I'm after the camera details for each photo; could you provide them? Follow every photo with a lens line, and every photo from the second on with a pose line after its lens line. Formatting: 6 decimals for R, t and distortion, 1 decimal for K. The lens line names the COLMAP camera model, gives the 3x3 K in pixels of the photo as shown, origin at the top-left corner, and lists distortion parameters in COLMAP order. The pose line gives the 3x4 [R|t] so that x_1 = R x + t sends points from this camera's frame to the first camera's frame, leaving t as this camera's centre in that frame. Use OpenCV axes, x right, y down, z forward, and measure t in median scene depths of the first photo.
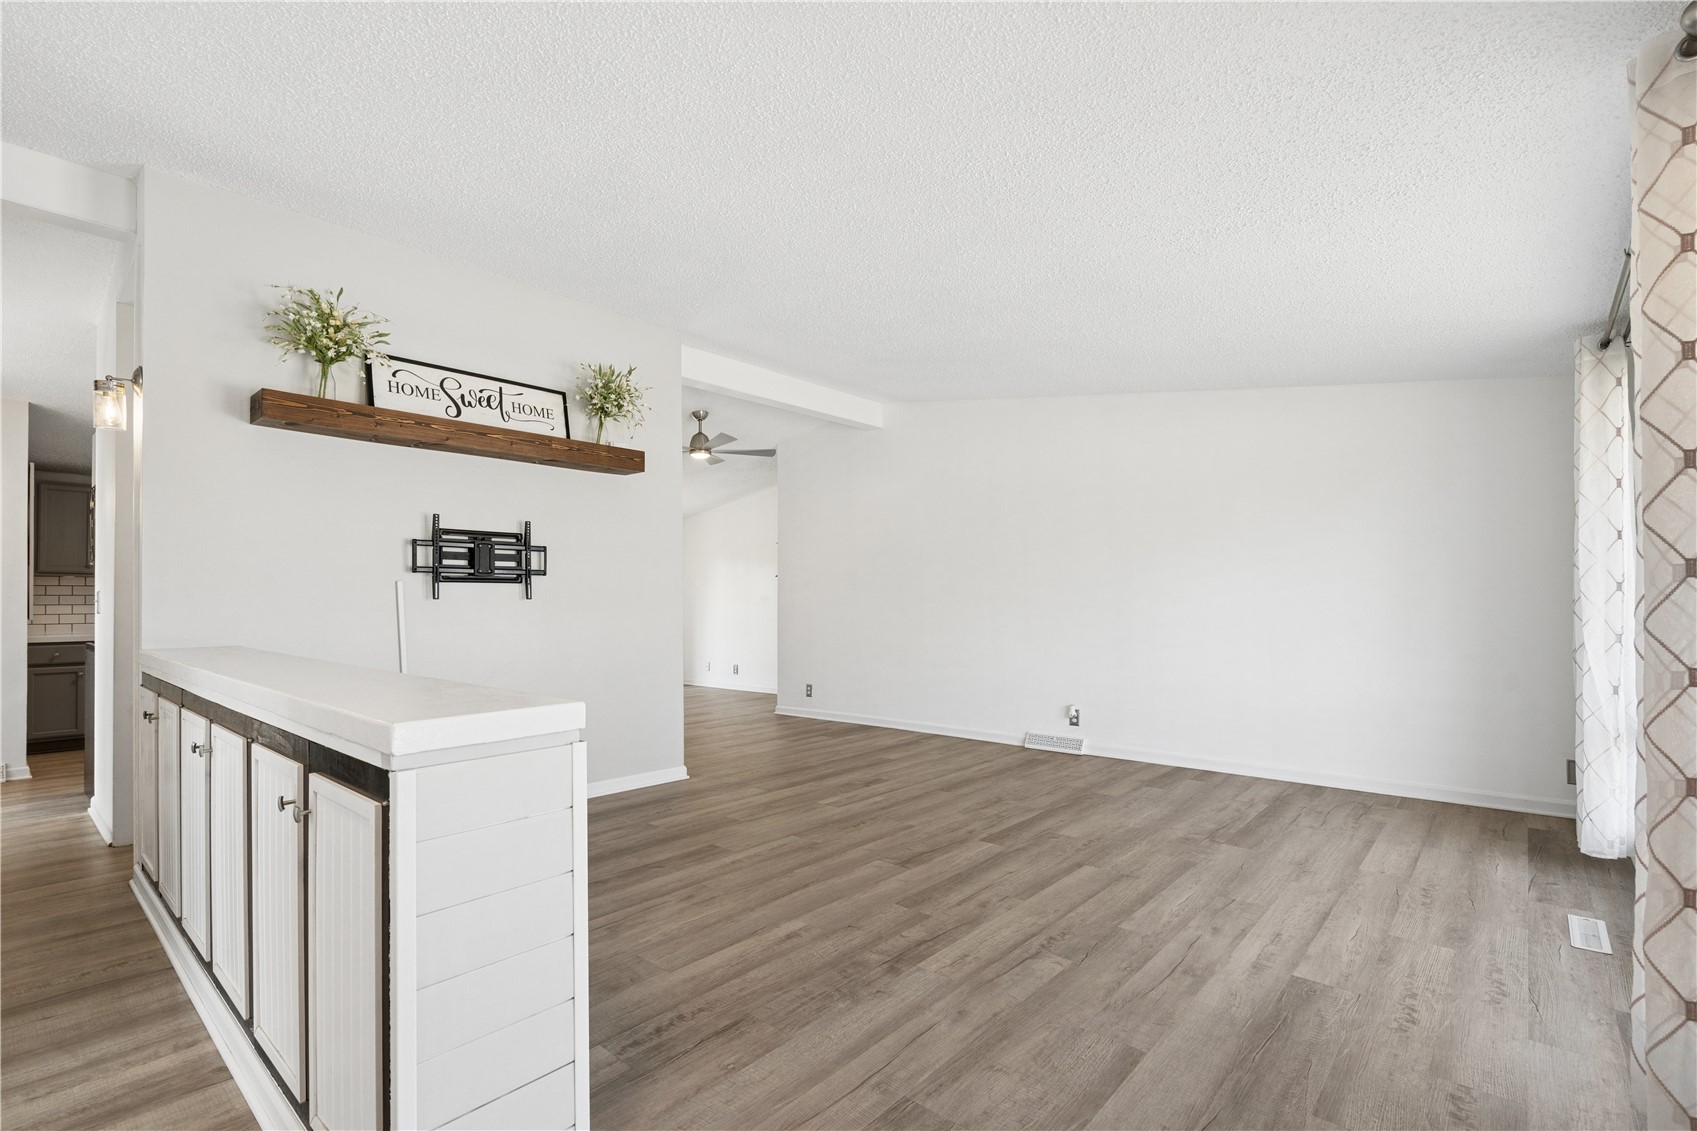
lens RADIAL K [[772.7, 0, 850.1], [0, 772.7, 588.6], [0, 0, 1]] dist [-0.007190, 0.000645]
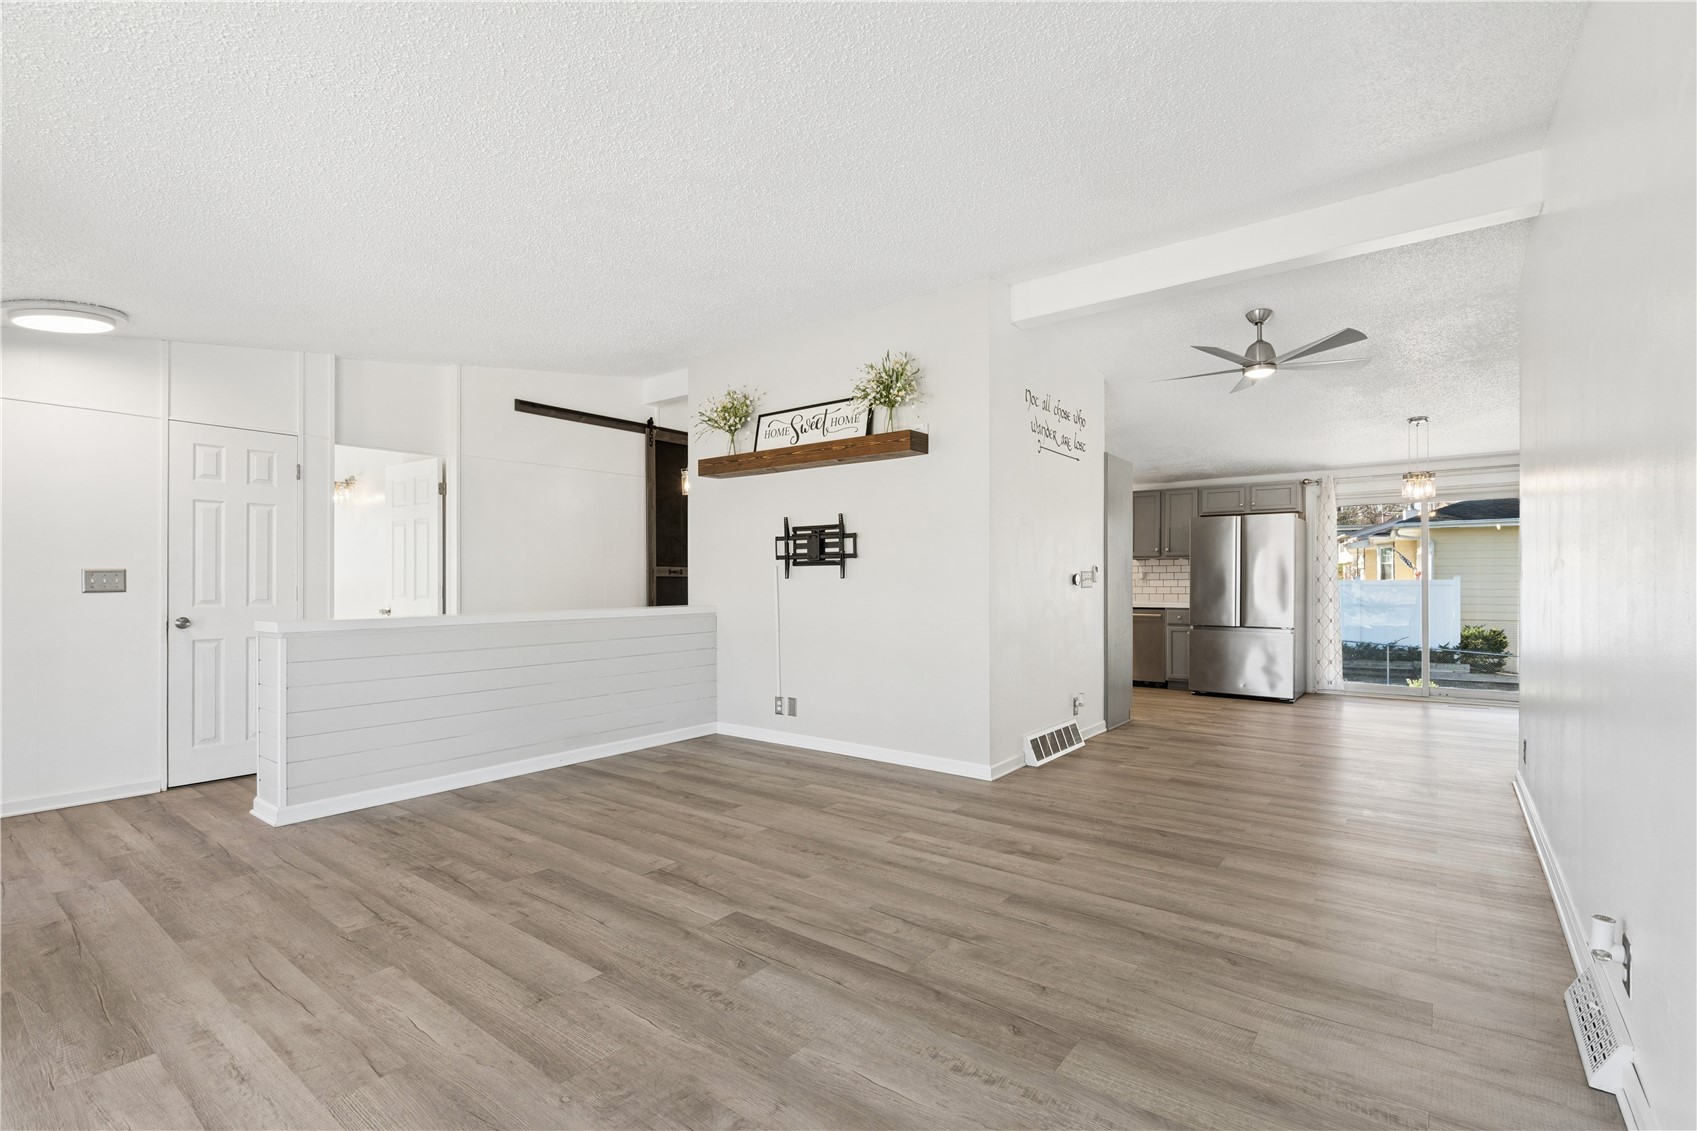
lens RADIAL K [[772.7, 0, 850.1], [0, 772.7, 588.6], [0, 0, 1]] dist [-0.007190, 0.000645]
pose [[0.068588, 0.014884, -0.997534, 0.928614], [0.018402, 0.999700, 0.016181, 0.011456], [0.997475, -0.019466, 0.068293, 1.101282]]
